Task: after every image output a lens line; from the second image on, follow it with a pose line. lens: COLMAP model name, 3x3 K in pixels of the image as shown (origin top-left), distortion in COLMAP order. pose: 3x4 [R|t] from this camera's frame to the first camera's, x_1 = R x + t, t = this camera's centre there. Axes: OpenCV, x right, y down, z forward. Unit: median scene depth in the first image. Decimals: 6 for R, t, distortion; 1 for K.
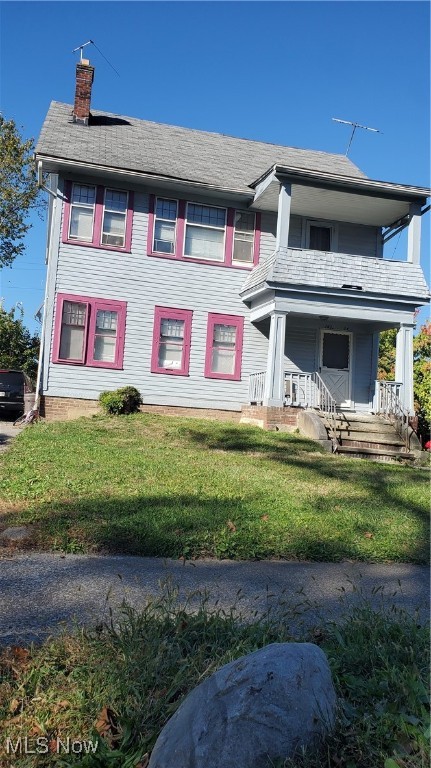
lens RADIAL K [[619.0, 0, 215.5], [0, 619.0, 384.0], [0, 0, 1]] dist [-0.002036, -0.002246]
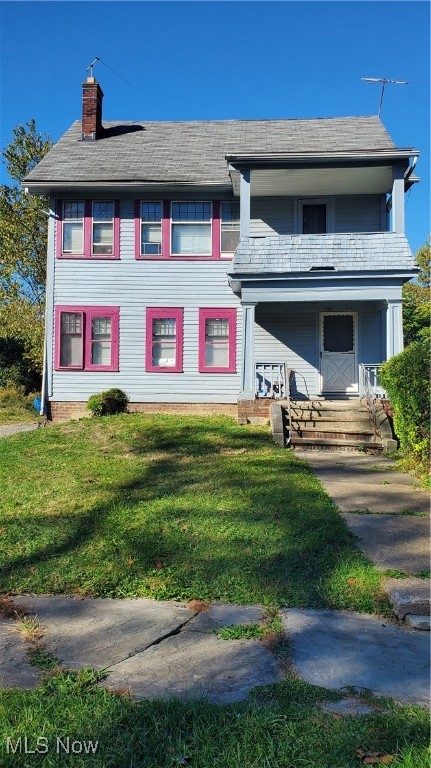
lens RADIAL K [[619.0, 0, 215.5], [0, 619.0, 384.0], [0, 0, 1]] dist [-0.002036, -0.002246]
pose [[0.953415, -0.065548, -0.294454, 0.314135], [0.076088, 0.996801, 0.024471, -0.014969], [0.291908, -0.045736, 0.955352, 0.037344]]
